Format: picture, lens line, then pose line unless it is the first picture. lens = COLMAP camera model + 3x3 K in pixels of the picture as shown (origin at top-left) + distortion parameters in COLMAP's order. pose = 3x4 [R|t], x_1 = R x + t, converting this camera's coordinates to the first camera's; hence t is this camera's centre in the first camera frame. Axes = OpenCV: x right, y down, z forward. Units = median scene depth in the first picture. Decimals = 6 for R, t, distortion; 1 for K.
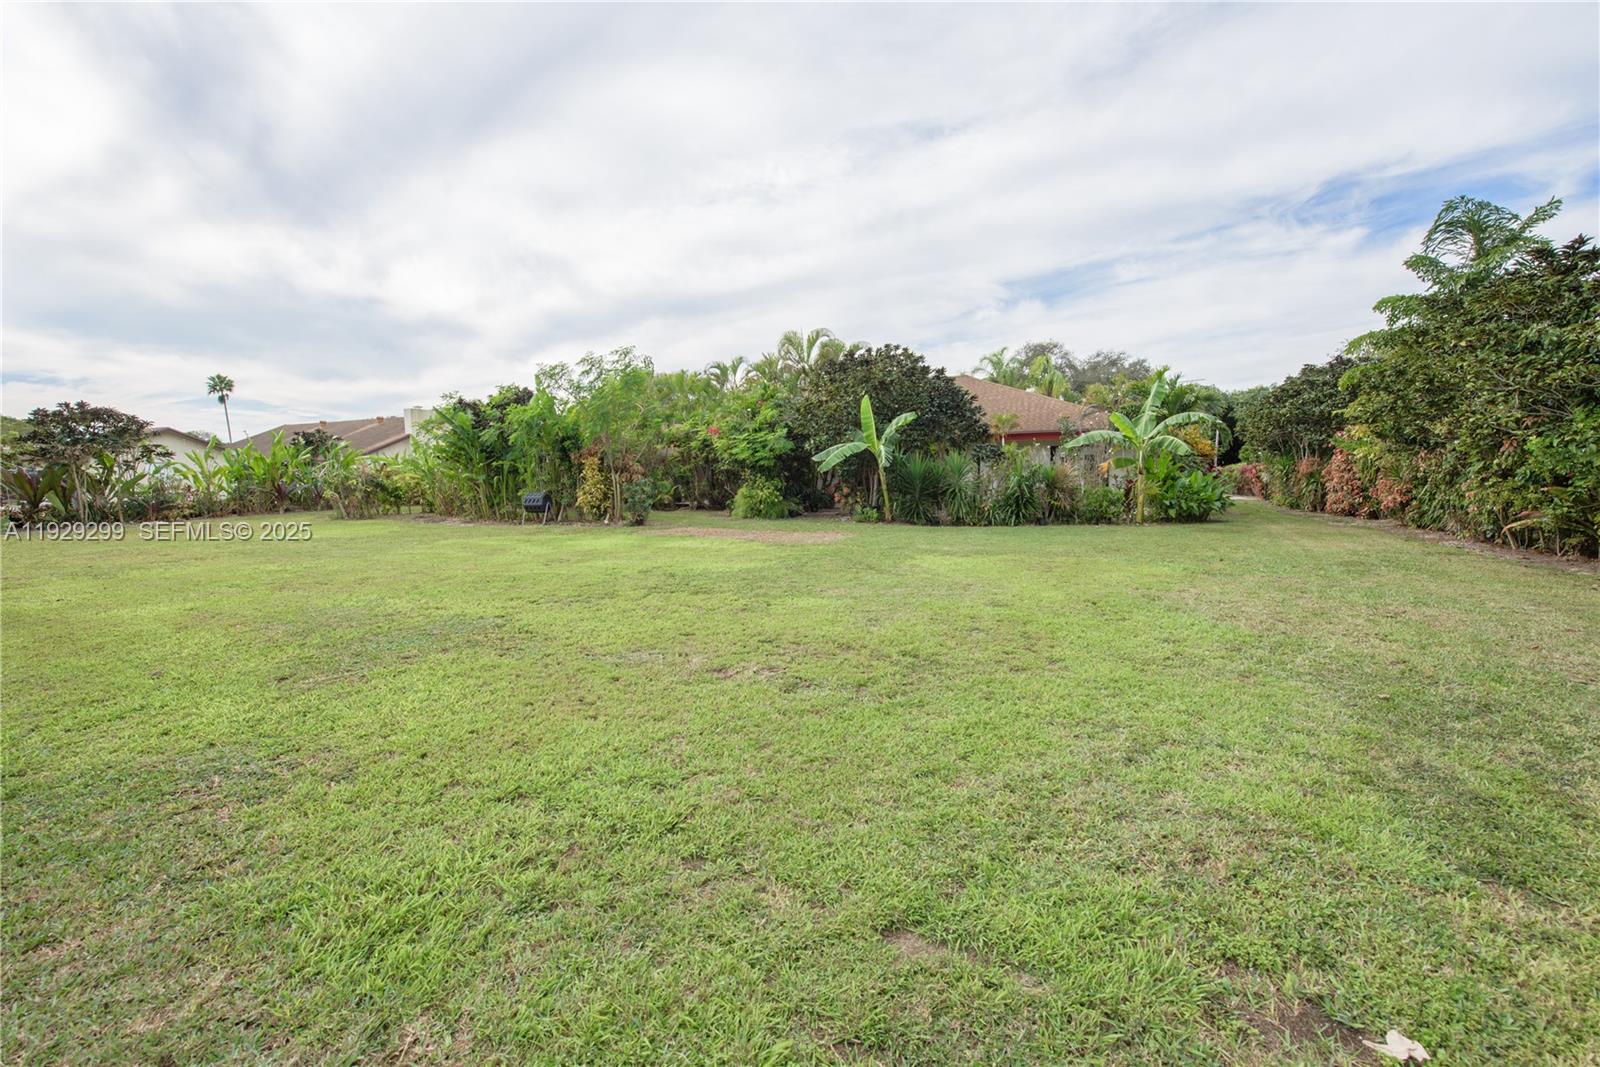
lens RADIAL K [[634.0, 0, 798.4], [0, 634.0, 540.5], [0, 0, 1]] dist [-0.019476, -0.001844]
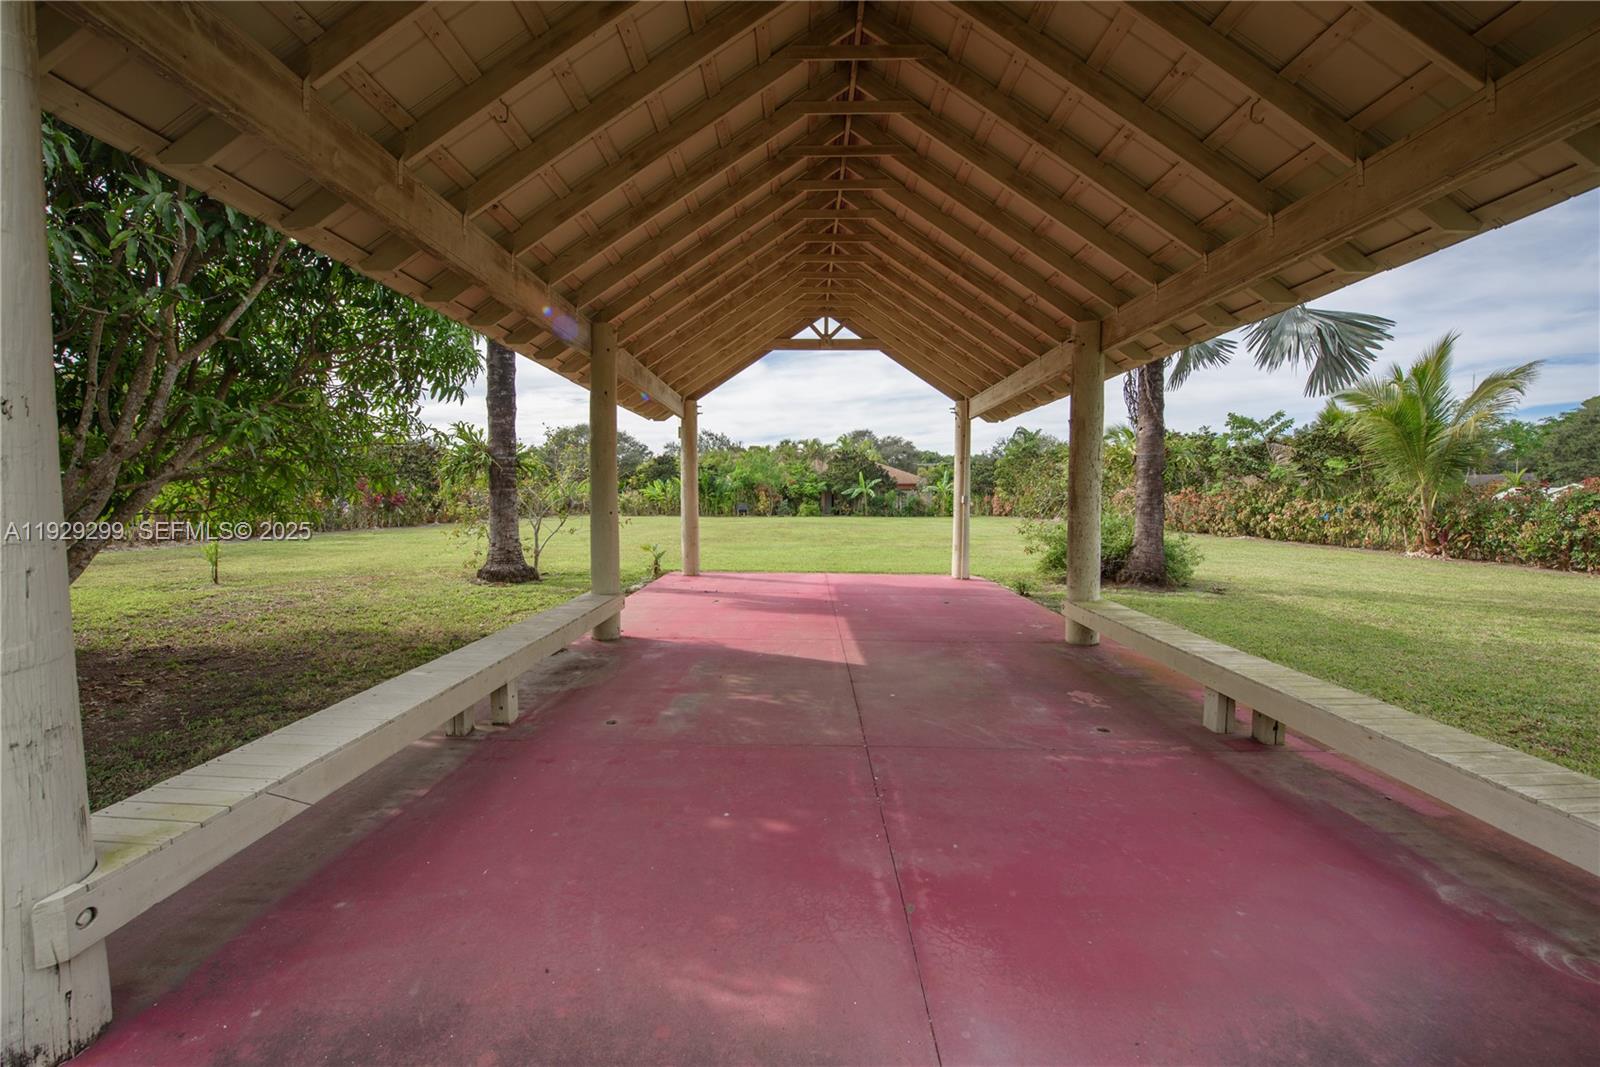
lens RADIAL K [[634.0, 0, 799.0], [0, 634.0, 538.5], [0, 0, 1]] dist [-0.019476, -0.001844]
pose [[0.921265, -0.009270, 0.388825, -1.163535], [0.030048, 0.998424, -0.047390, 0.182783], [-0.387773, 0.055342, 0.920092, -1.389692]]
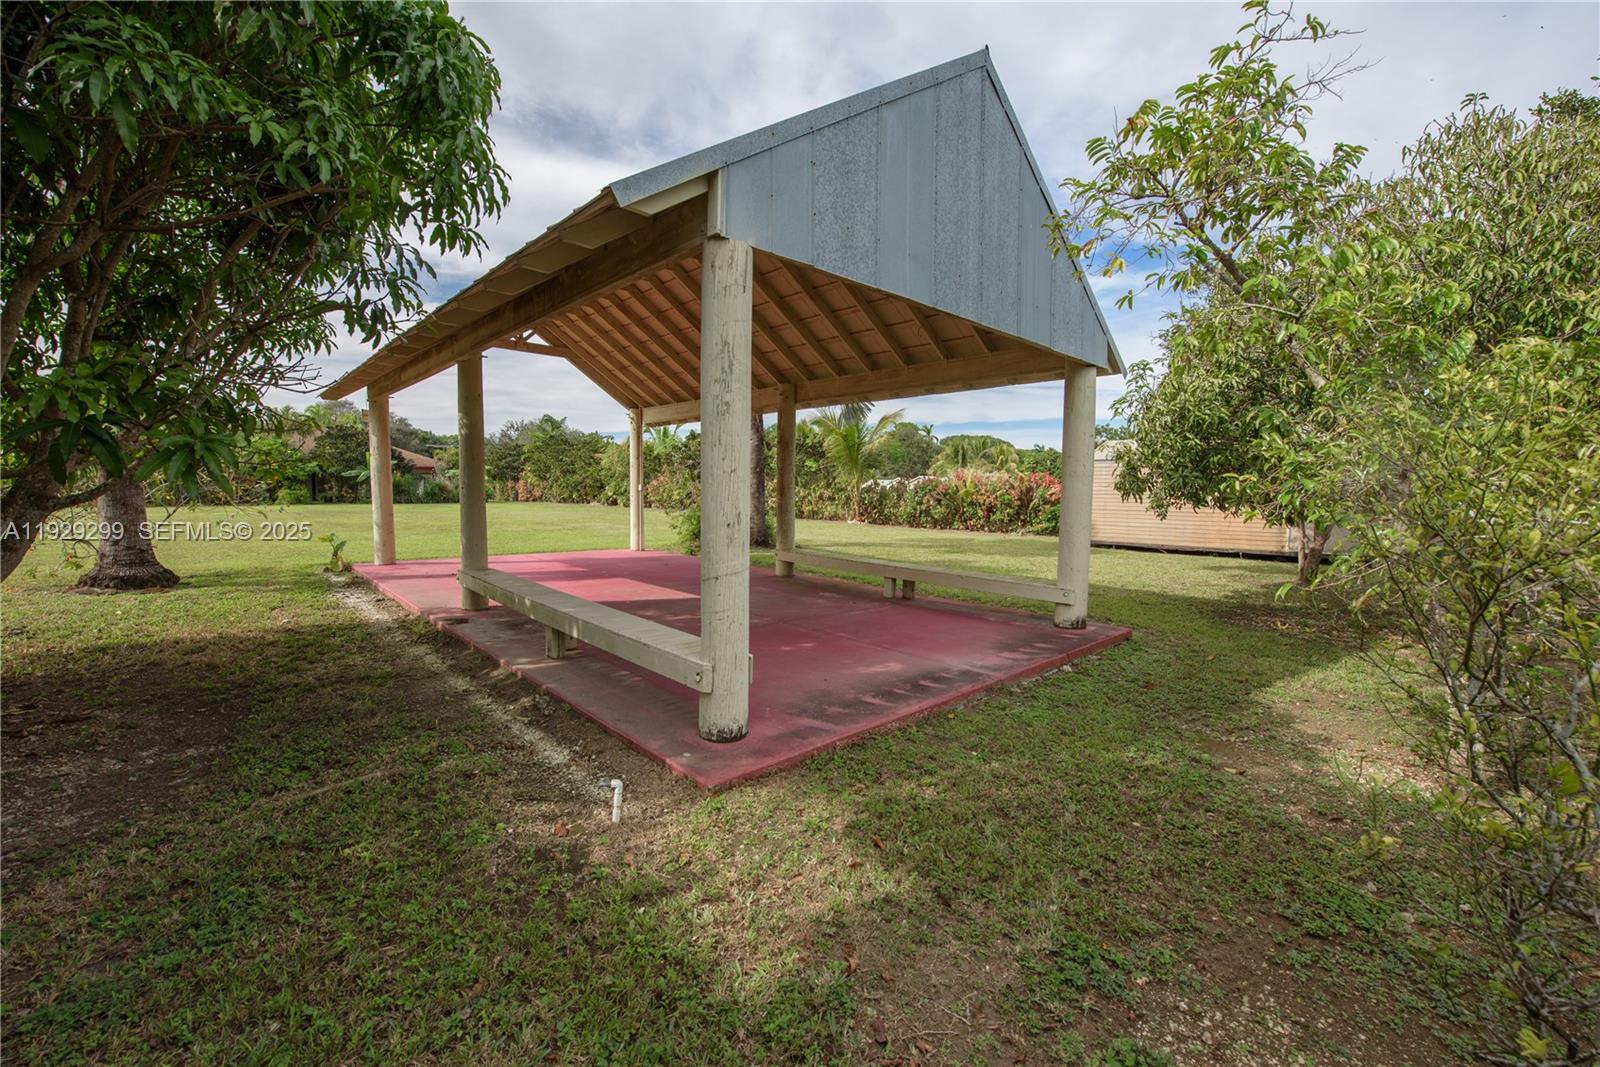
lens RADIAL K [[634.0, 0, 809.6], [0, 634.0, 534.3], [0, 0, 1]] dist [-0.019476, -0.001844]
pose [[0.377073, -0.050474, 0.924807, -1.398754], [0.088539, 0.995905, 0.018254, 0.182294], [-0.921942, 0.074998, 0.379998, -1.373704]]
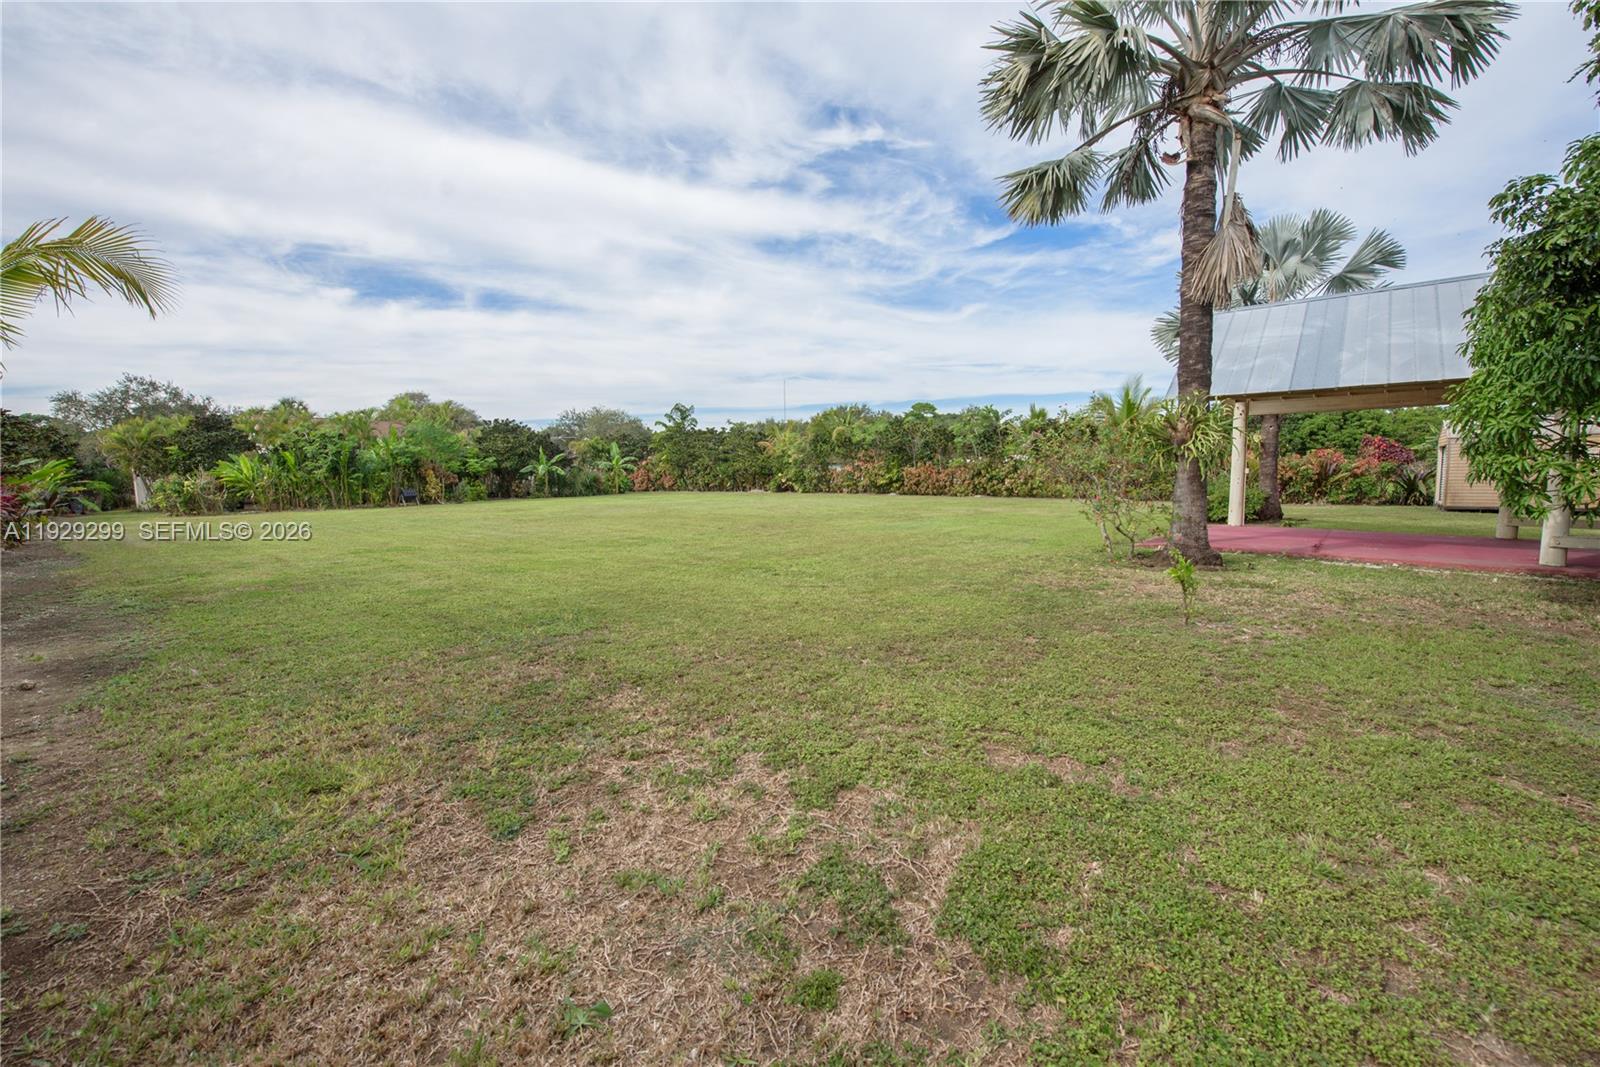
lens RADIAL K [[634.0, 0, 800.5], [0, 634.0, 534.2], [0, 0, 1]] dist [-0.019476, -0.001844]
pose [[0.298235, -0.087563, 0.950468, -1.753169], [0.121272, 0.991189, 0.053262, 0.091111], [-0.946757, 0.099381, 0.306226, -0.586038]]
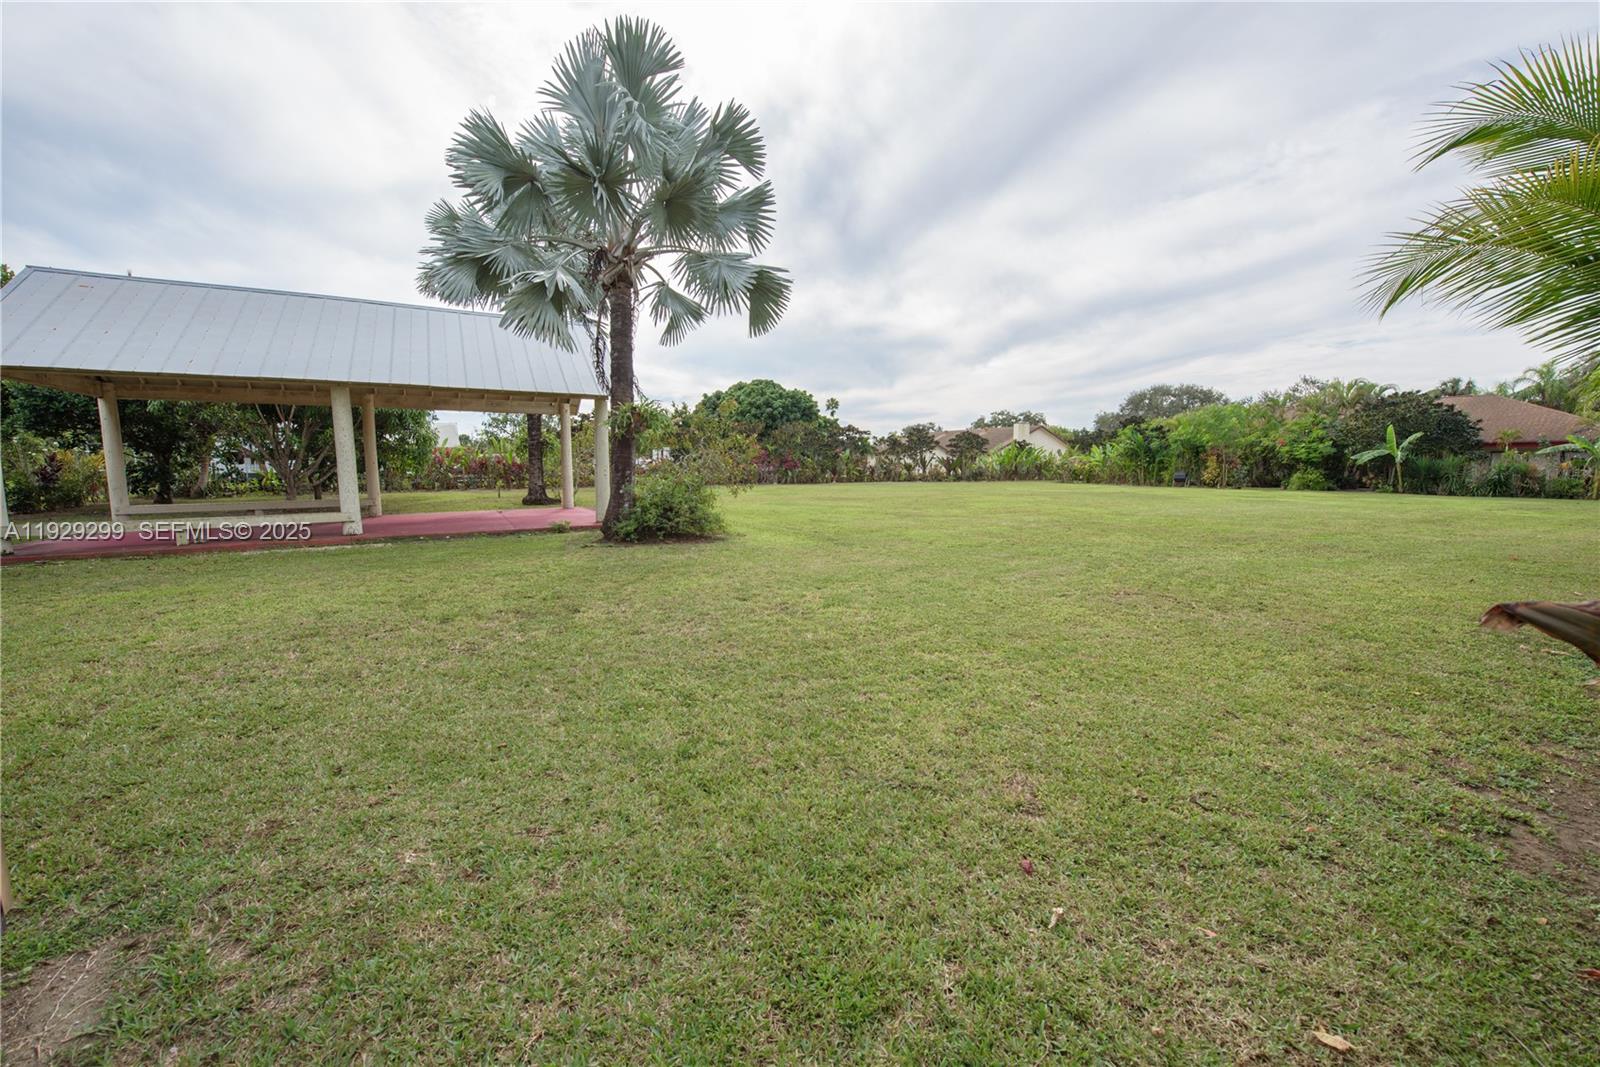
lens RADIAL K [[634.0, 0, 804.0], [0, 634.0, 531.7], [0, 0, 1]] dist [-0.019476, -0.001844]
pose [[0.802980, 0.076124, -0.591124, -0.160979], [-0.079837, 0.996609, 0.019891, 0.172491], [0.590634, 0.031221, 0.806335, -1.368907]]
